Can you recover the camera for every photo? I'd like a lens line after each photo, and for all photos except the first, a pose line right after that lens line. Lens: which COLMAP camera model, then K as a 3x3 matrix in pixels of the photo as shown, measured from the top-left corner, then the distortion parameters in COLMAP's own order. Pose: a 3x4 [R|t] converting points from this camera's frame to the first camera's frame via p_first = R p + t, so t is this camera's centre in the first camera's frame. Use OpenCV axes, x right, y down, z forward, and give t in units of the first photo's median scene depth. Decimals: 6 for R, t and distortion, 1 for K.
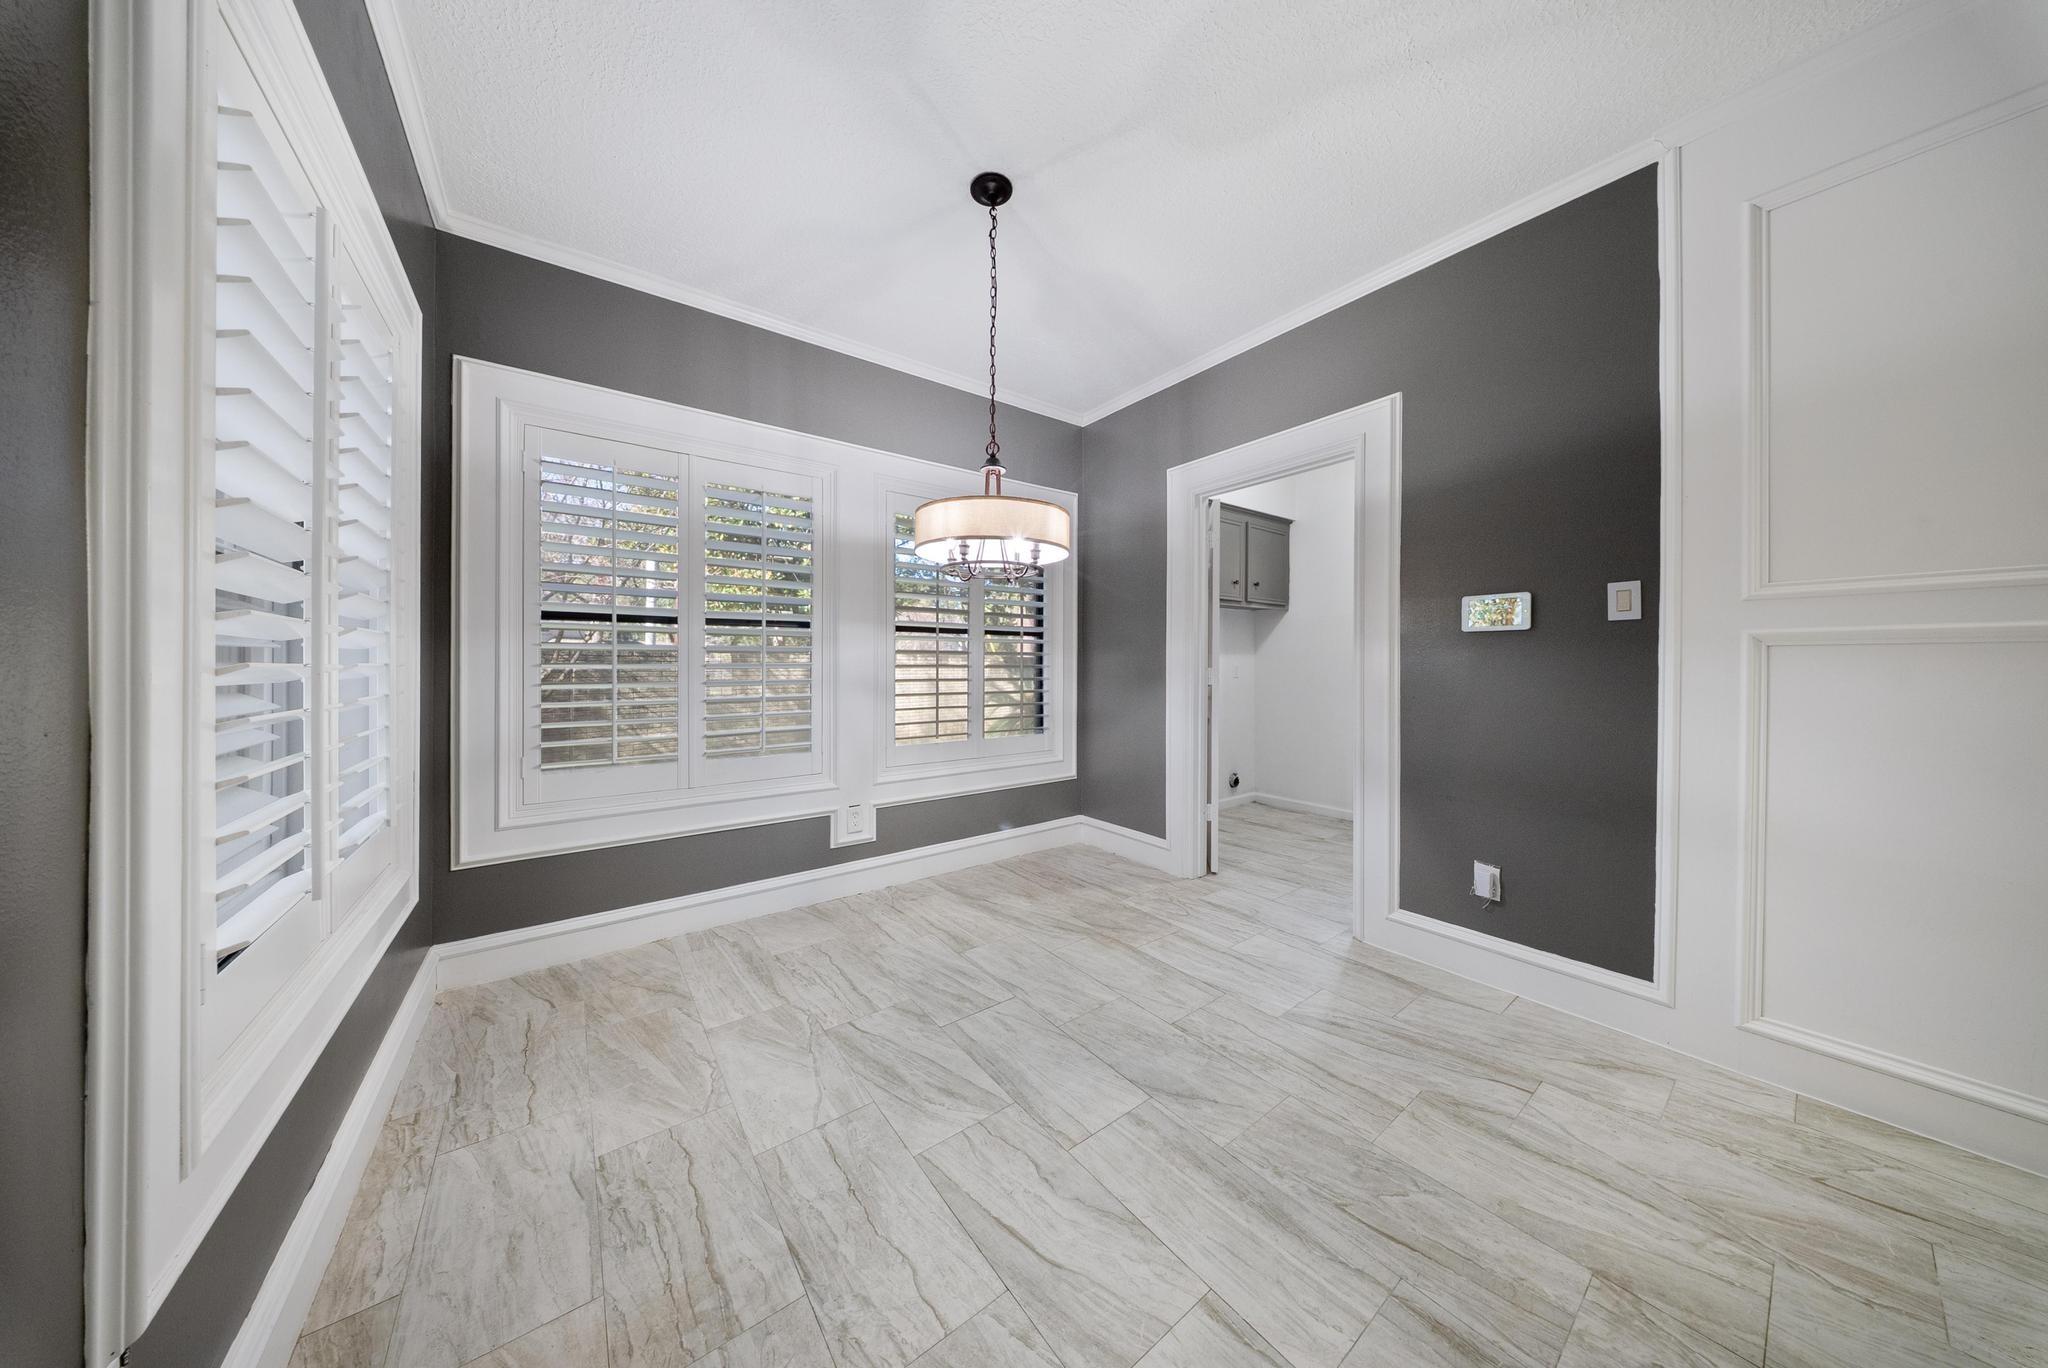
lens RADIAL K [[607.2, 0, 1029.2], [0, 607.2, 669.0], [0, 0, 1]] dist [-0.003513, -0.000714]
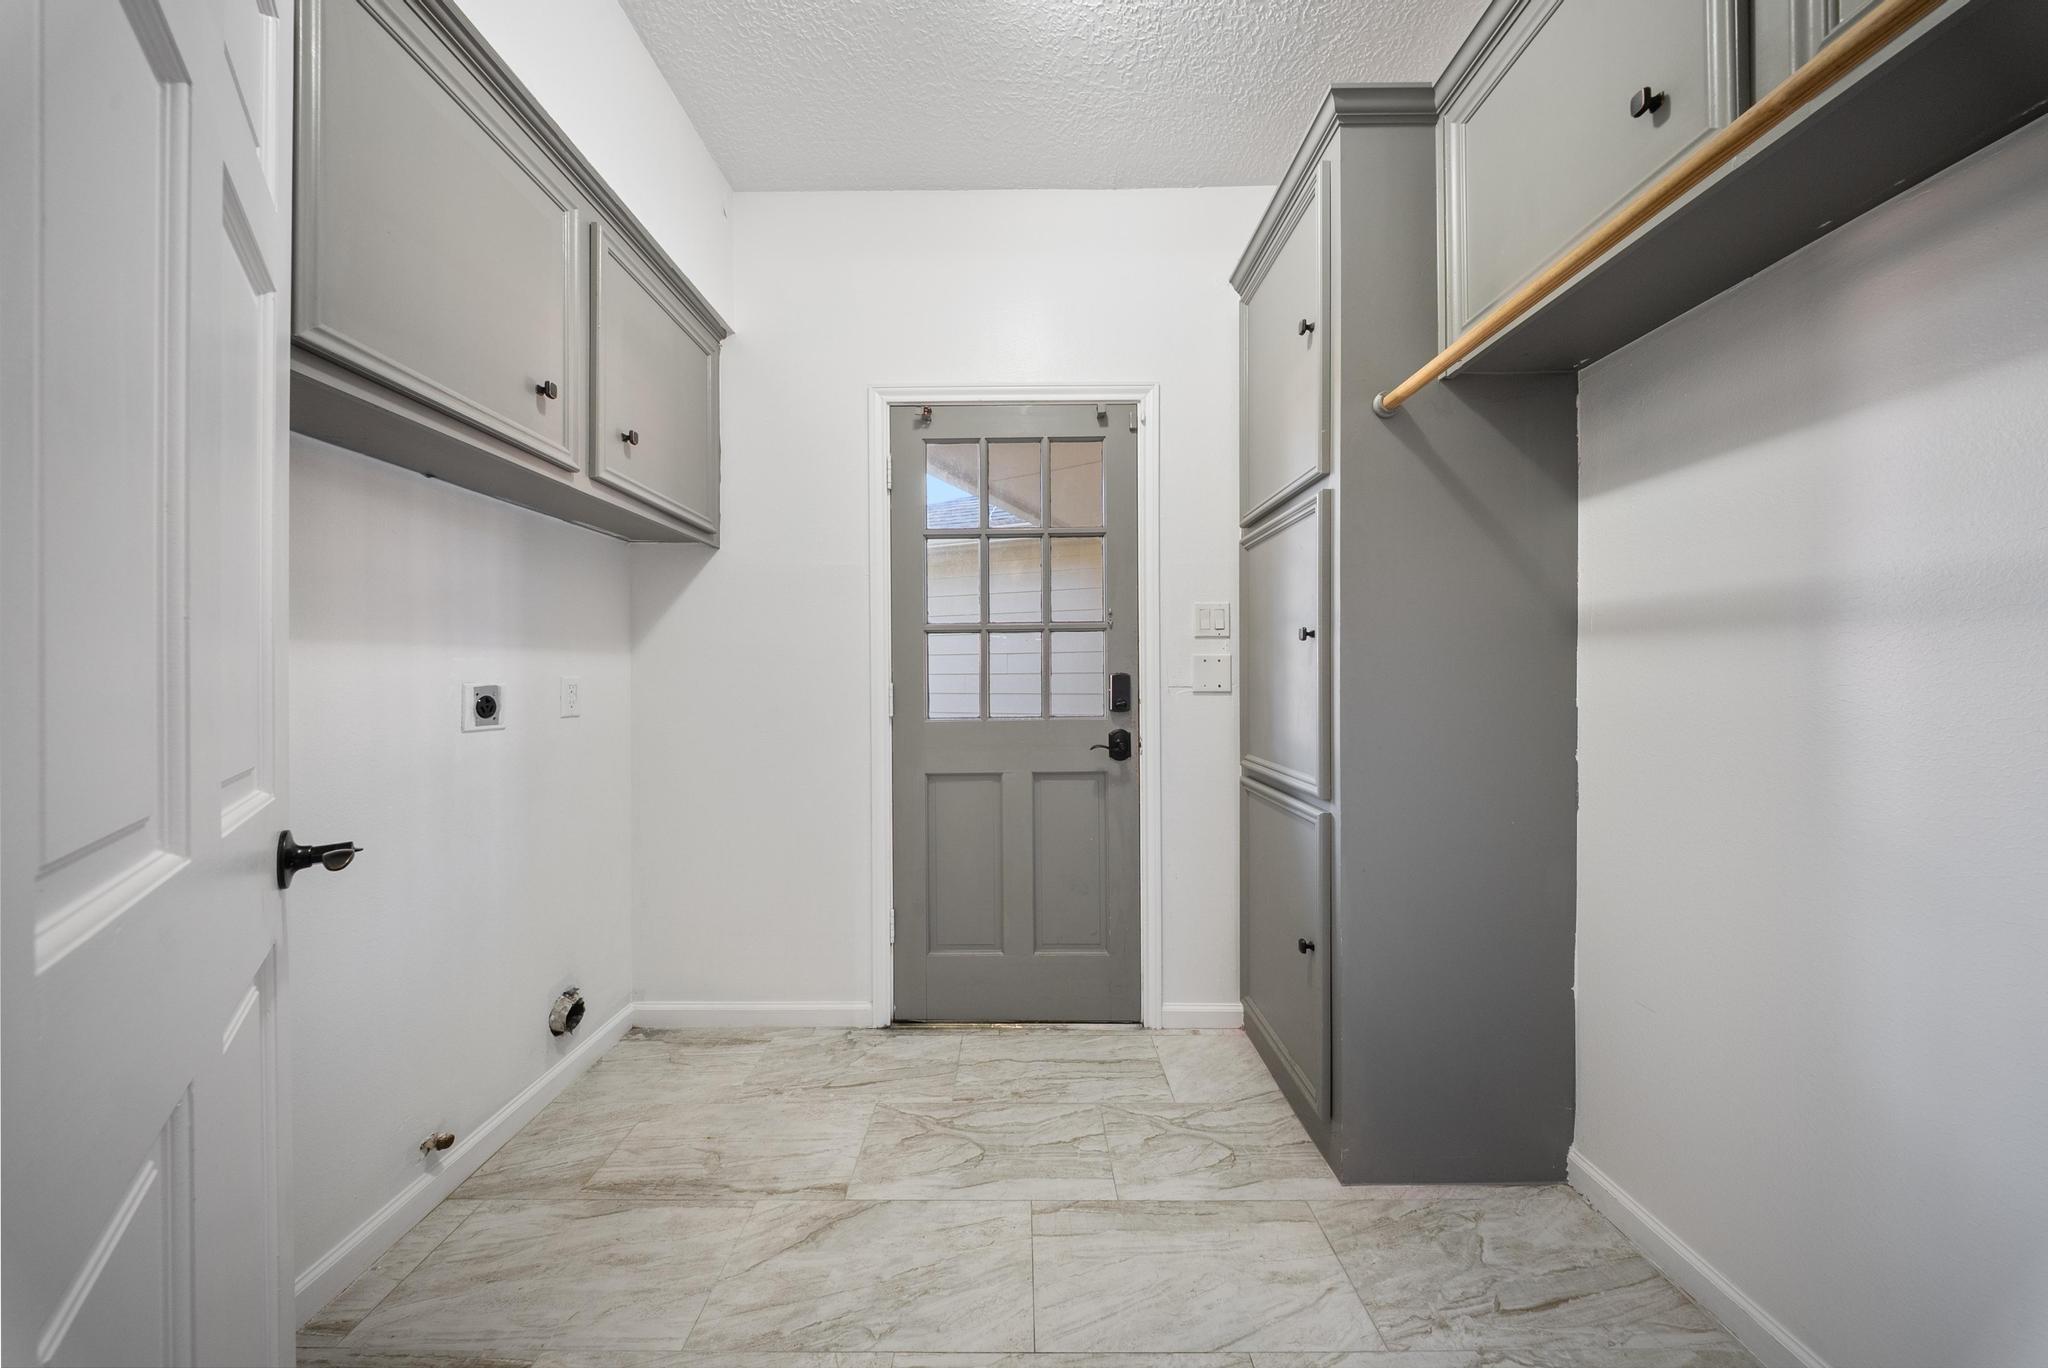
lens RADIAL K [[607.2, 0, 1019.5], [0, 607.2, 687.9], [0, 0, 1]] dist [-0.003513, -0.000714]
pose [[0.612158, -0.010407, 0.790667, 0.232015], [0.005156, 0.999945, 0.009170, -0.005732], [-0.790718, -0.001536, 0.612178, 0.602432]]
